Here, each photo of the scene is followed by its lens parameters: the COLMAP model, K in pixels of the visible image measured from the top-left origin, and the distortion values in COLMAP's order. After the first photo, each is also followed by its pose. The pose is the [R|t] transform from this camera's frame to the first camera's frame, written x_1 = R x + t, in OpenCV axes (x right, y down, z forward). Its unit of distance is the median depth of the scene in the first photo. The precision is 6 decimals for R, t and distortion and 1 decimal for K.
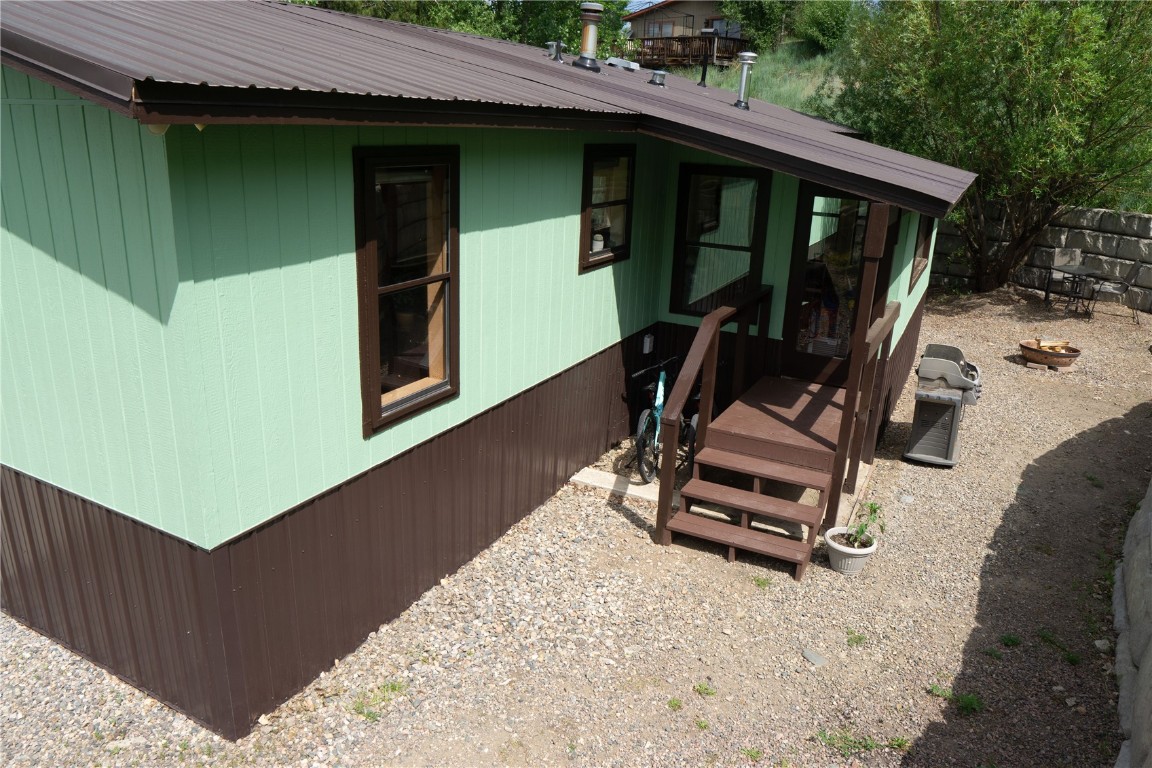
lens RADIAL K [[806.0, 0, 568.4], [0, 806.0, 384.5], [0, 0, 1]] dist [-0.111531, 0.073174]
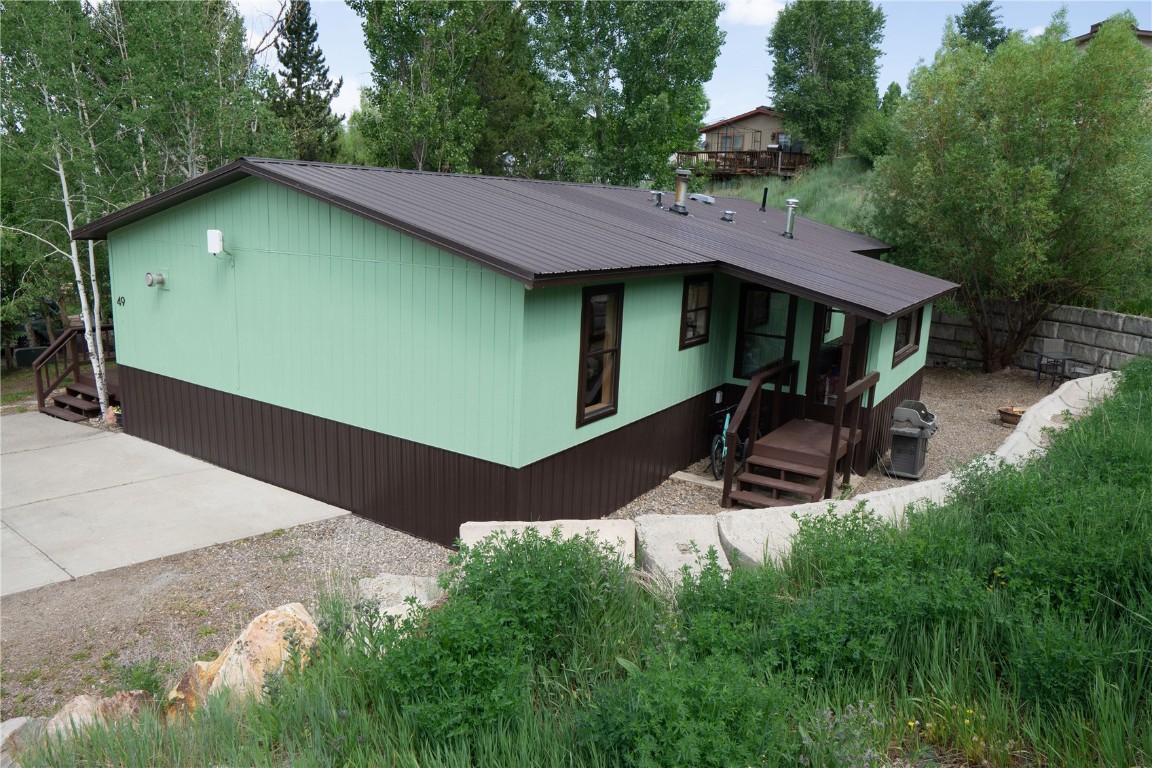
lens RADIAL K [[806.0, 0, 568.4], [0, 806.0, 384.5], [0, 0, 1]] dist [-0.111531, 0.073174]
pose [[0.996081, 0.023209, -0.085351, -0.062797], [-0.031628, 0.994620, -0.098648, 0.093731], [0.082602, 0.100961, 0.991455, -0.601263]]
